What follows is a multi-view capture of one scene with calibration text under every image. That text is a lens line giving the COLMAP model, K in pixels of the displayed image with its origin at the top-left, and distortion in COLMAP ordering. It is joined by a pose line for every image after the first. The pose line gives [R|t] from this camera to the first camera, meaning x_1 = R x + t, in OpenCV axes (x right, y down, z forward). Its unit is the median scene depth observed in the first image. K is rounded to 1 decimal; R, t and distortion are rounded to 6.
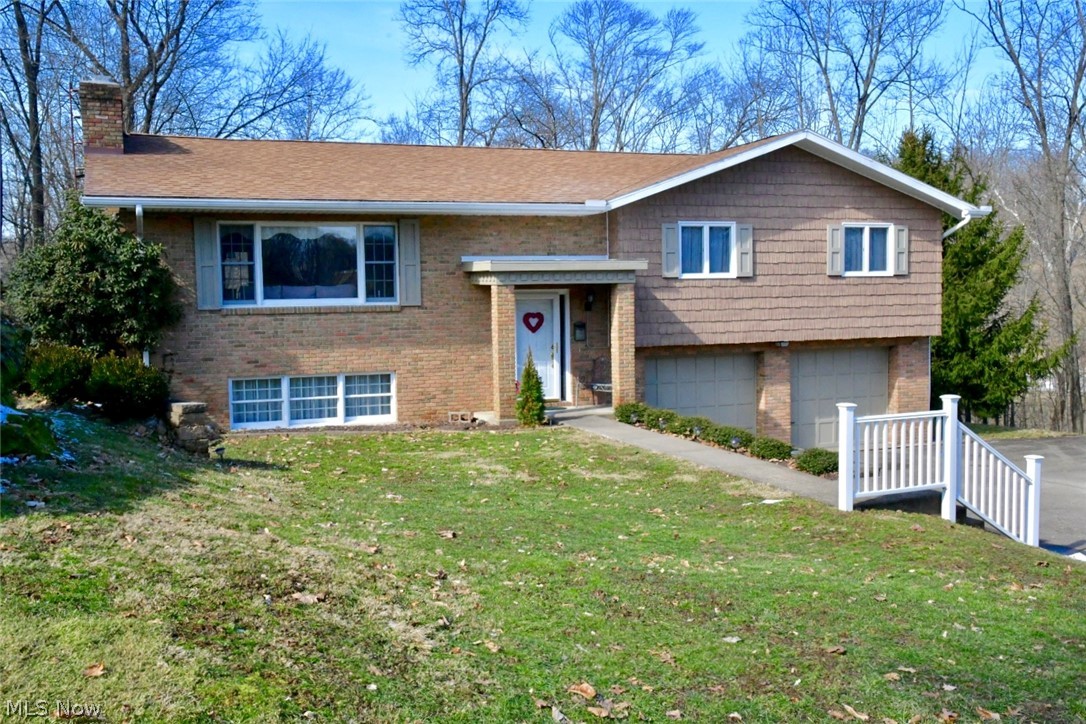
lens RADIAL K [[1044.7, 0, 543.0], [0, 1044.7, 362.0], [0, 0, 1]] dist [0.043666, -0.000076]
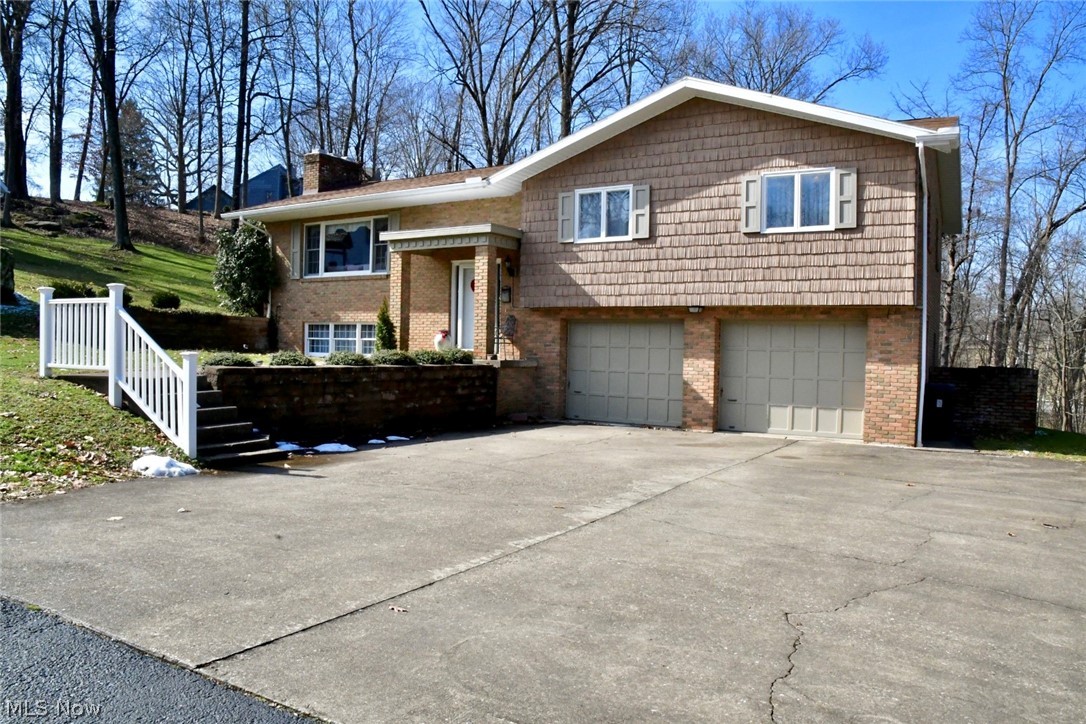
lens RADIAL K [[764.6, 0, 543.0], [0, 764.6, 362.0], [0, 0, 1]] dist [-0.123012, 0.076420]
pose [[0.619745, 0.044720, -0.783528, 0.710880], [-0.079449, 0.996821, -0.005948, 0.045979], [0.780771, 0.065937, 0.621328, 0.502652]]
